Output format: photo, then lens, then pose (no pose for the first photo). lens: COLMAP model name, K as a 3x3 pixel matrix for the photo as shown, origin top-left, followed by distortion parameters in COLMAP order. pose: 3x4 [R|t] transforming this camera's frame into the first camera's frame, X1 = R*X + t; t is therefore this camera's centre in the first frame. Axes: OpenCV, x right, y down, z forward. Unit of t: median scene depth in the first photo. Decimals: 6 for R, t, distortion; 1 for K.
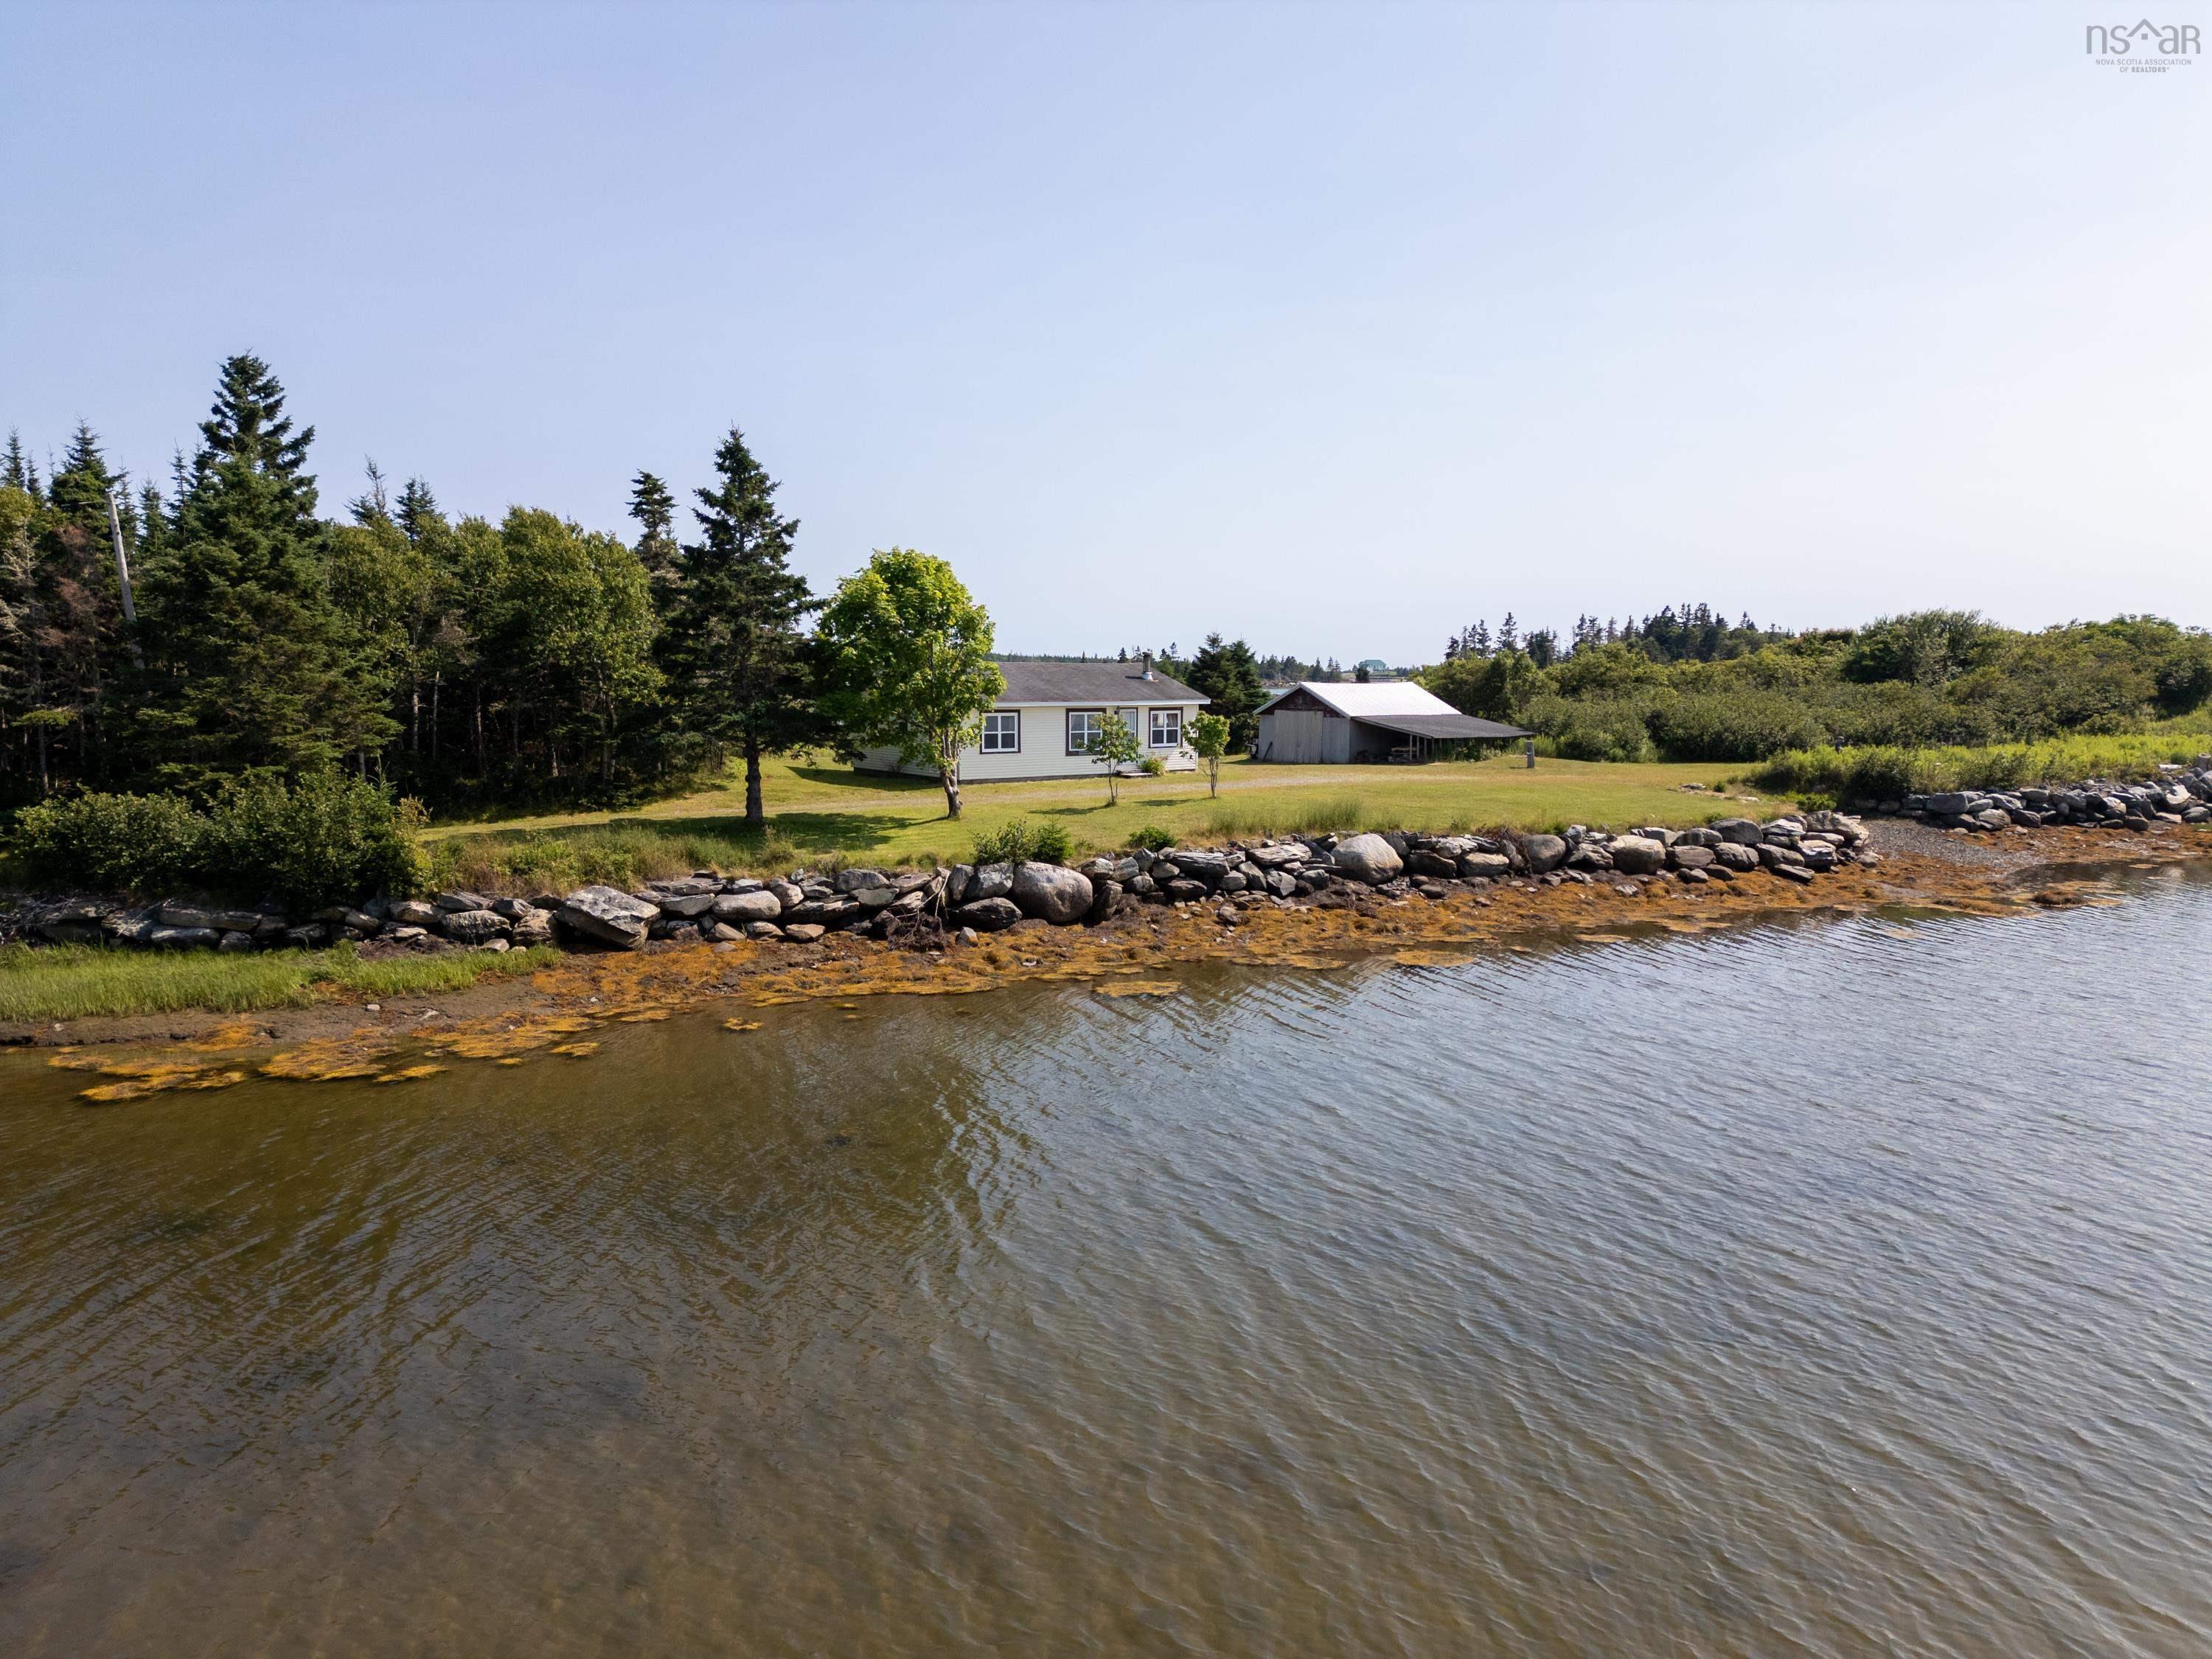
lens RADIAL K [[1584.4, 0, 1110.7], [0, 1584.4, 776.7], [0, 0, 1]] dist [0.078632, -0.127949]
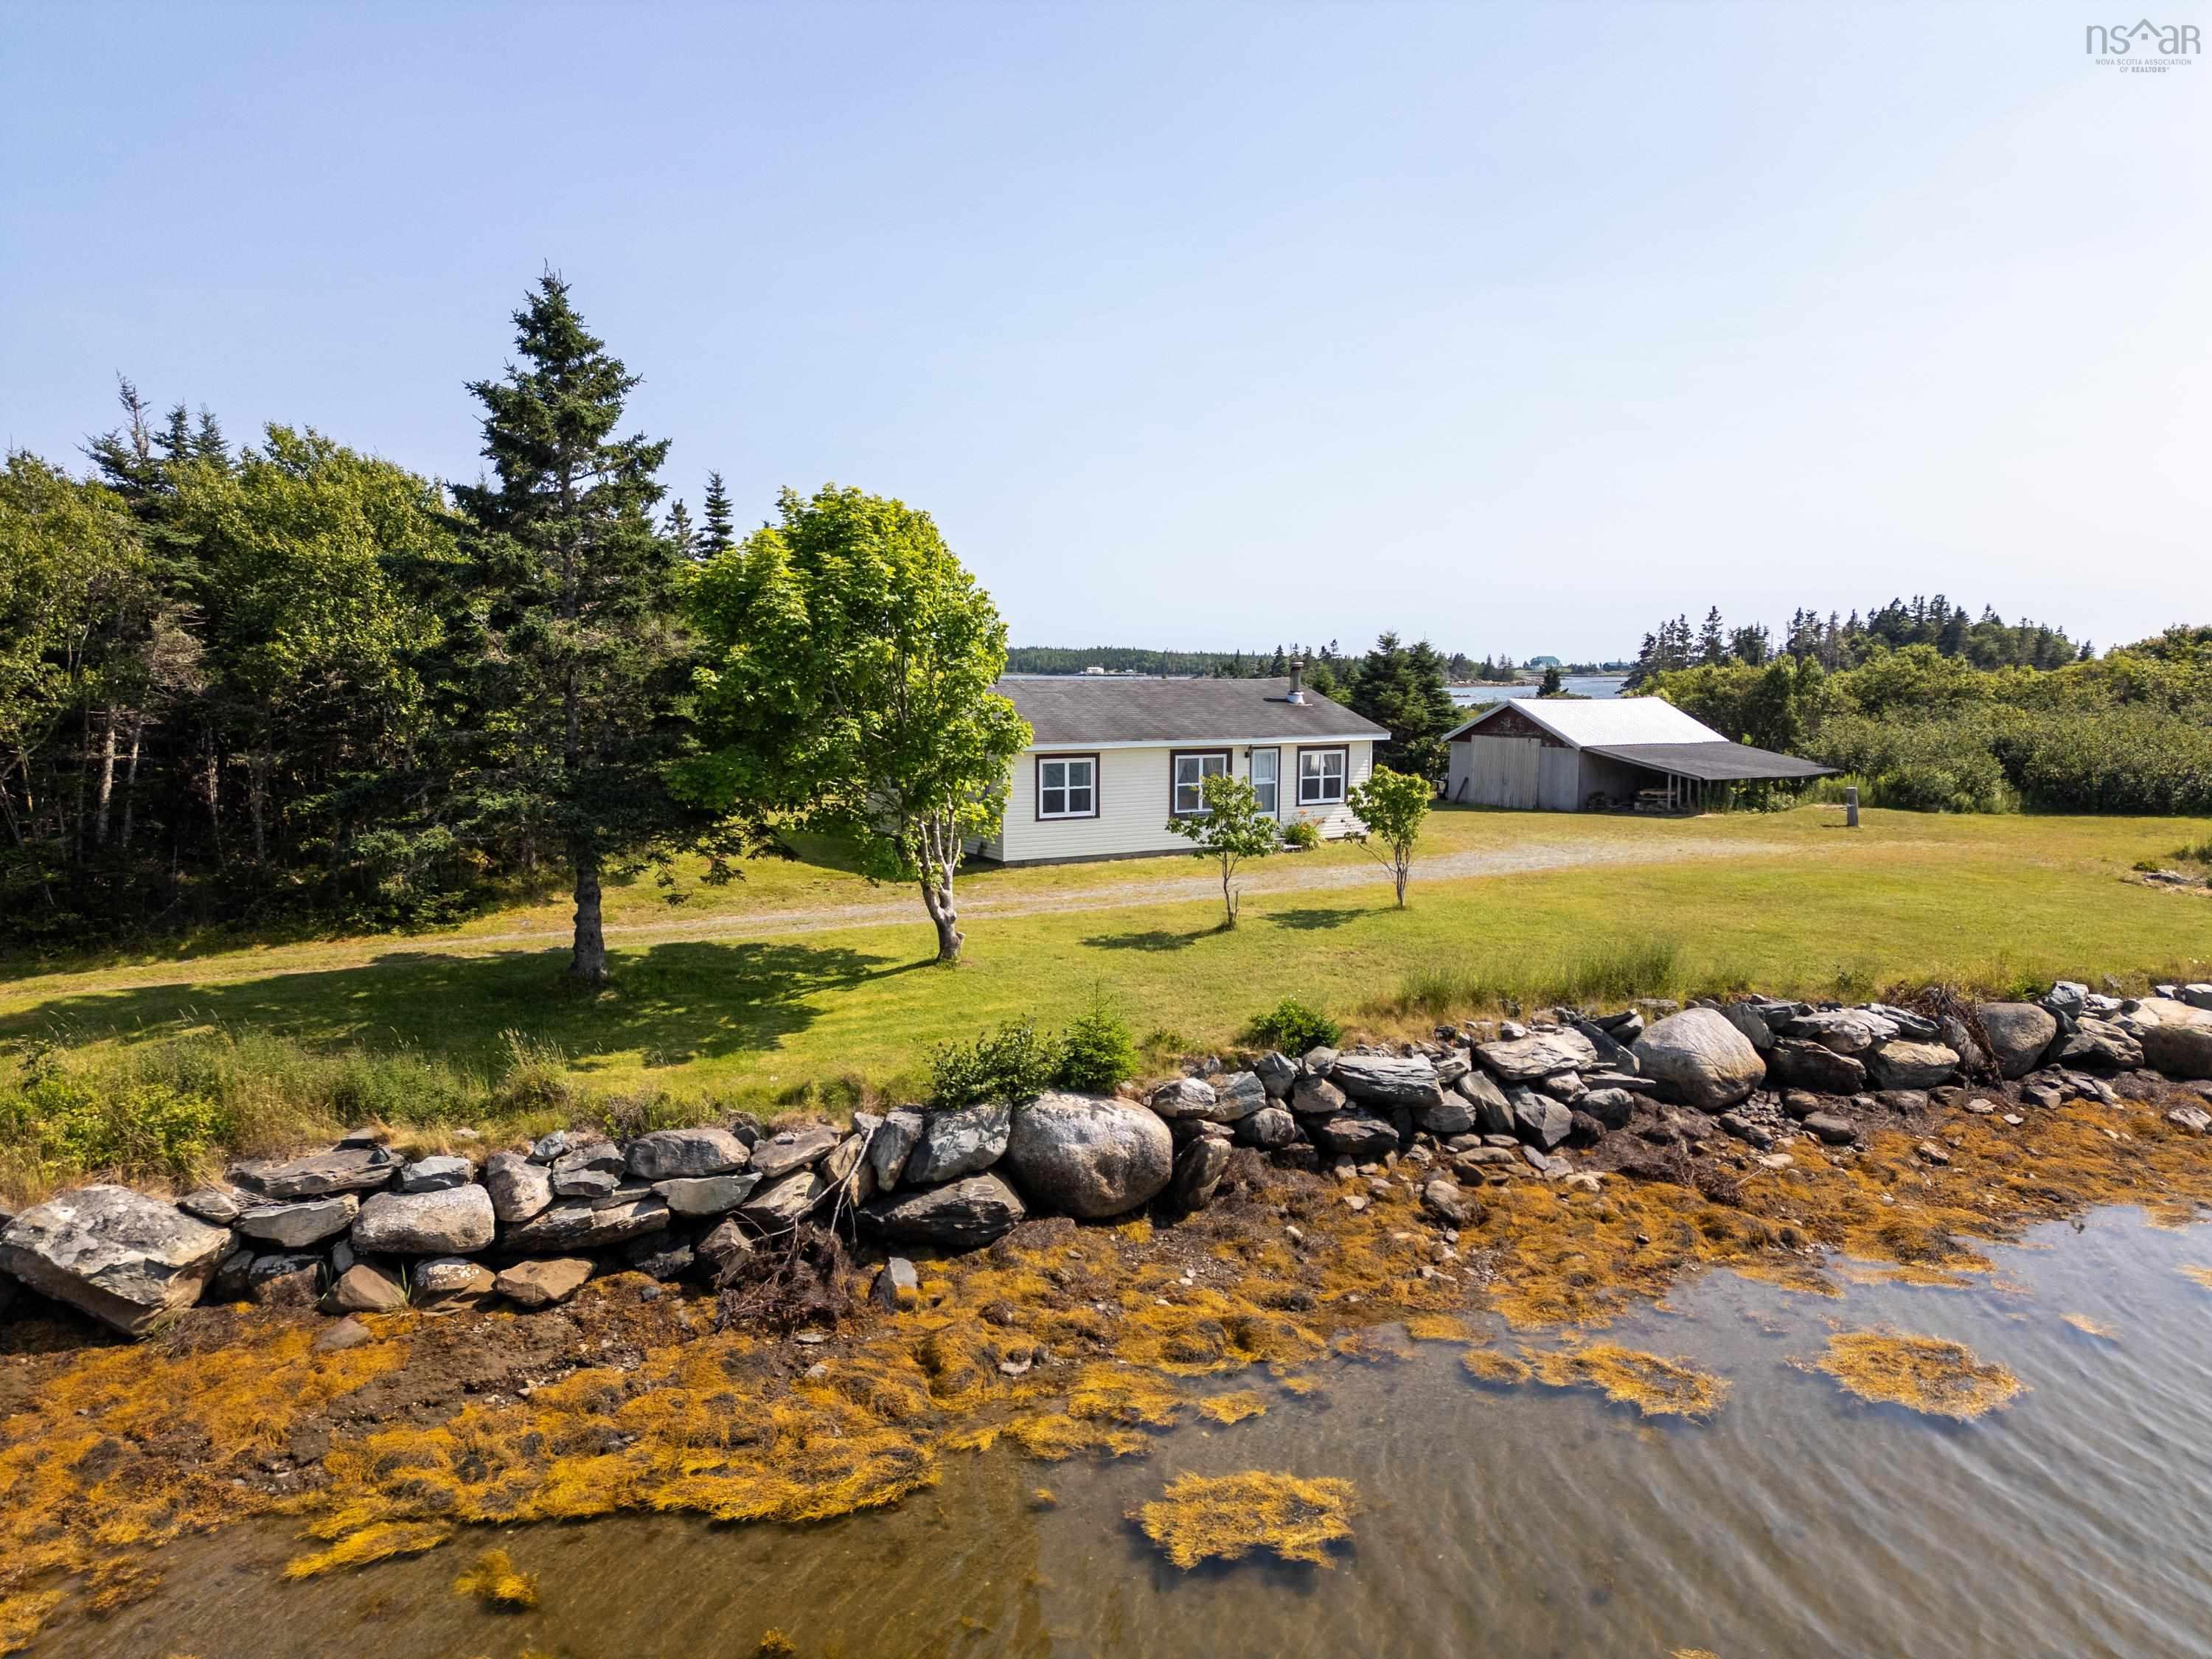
lens RADIAL K [[1584.4, 0, 1110.7], [0, 1584.4, 776.7], [0, 0, 1]] dist [0.078632, -0.127949]
pose [[0.995019, 0.006522, -0.099468, 0.017175], [-0.006317, 0.999977, 0.002372, -0.044177], [0.099481, -0.001732, 0.995038, 0.449418]]
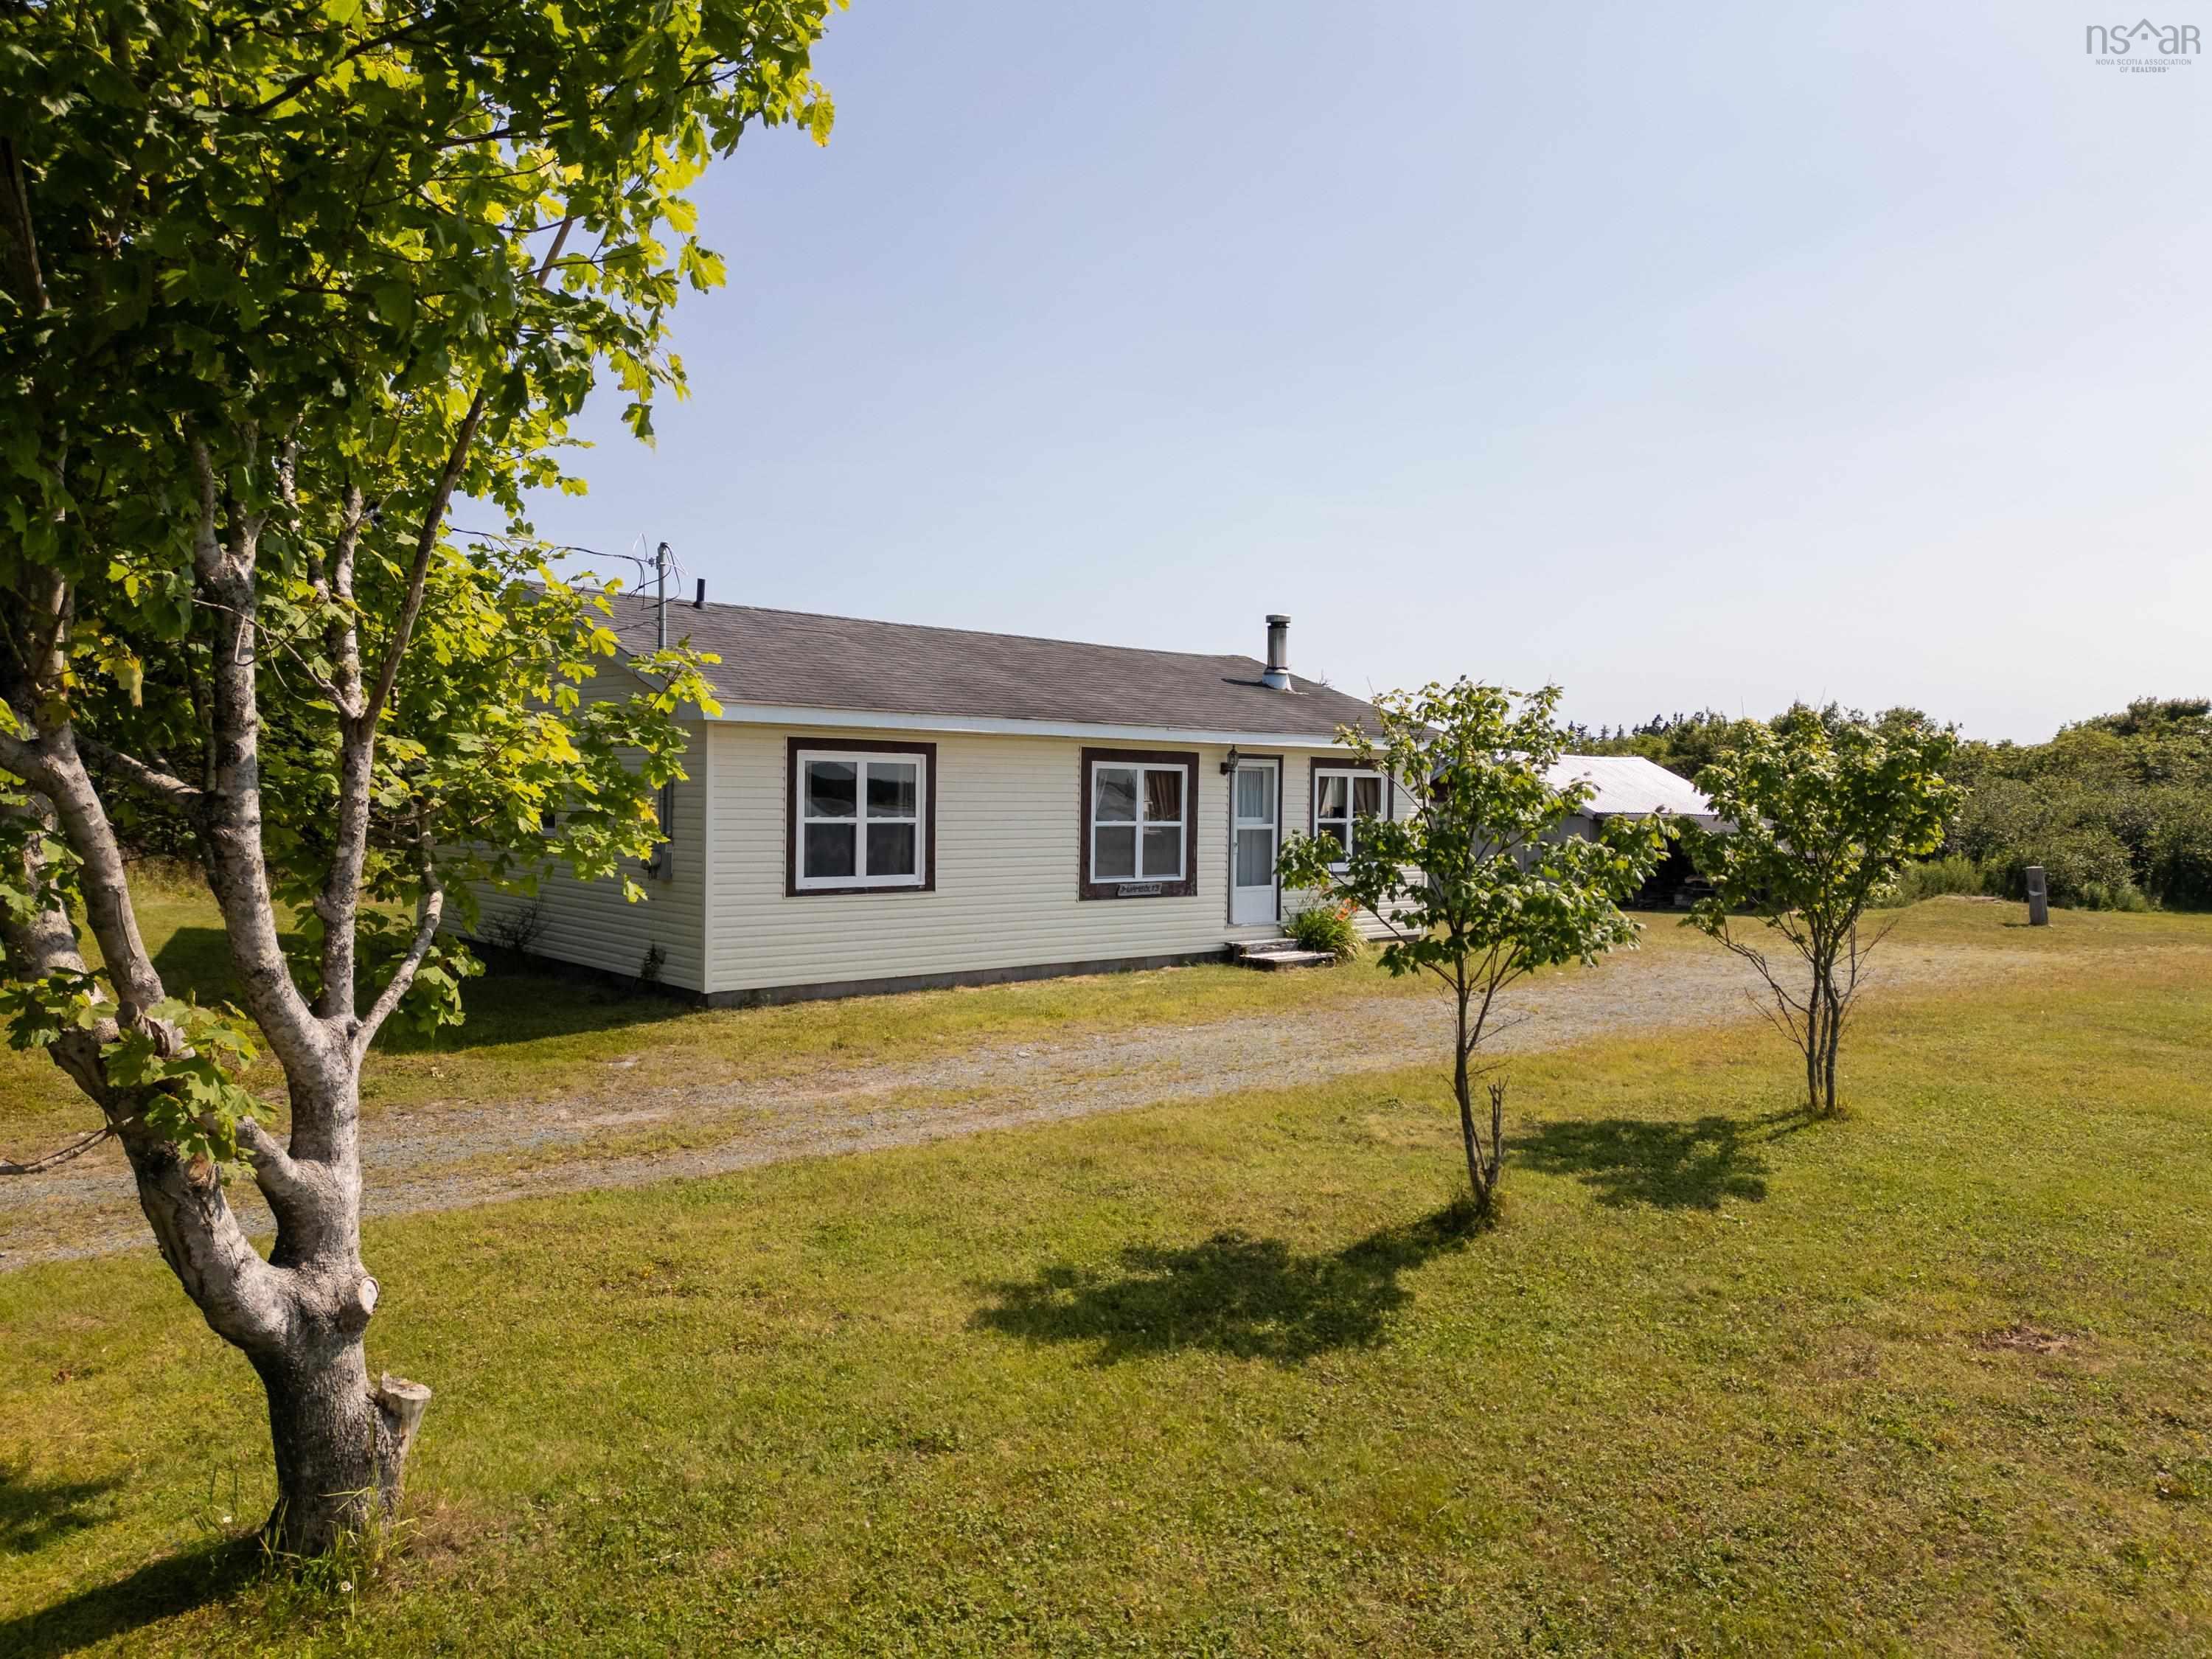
lens RADIAL K [[1591.0, 0, 1105.5], [0, 1591.0, 785.0], [0, 0, 1]] dist [0.087012, -0.138709]
pose [[0.998210, 0.009121, 0.059112, -0.055880], [-0.004842, 0.997383, -0.072136, -0.017741], [-0.059615, 0.071721, 0.995642, 0.918922]]
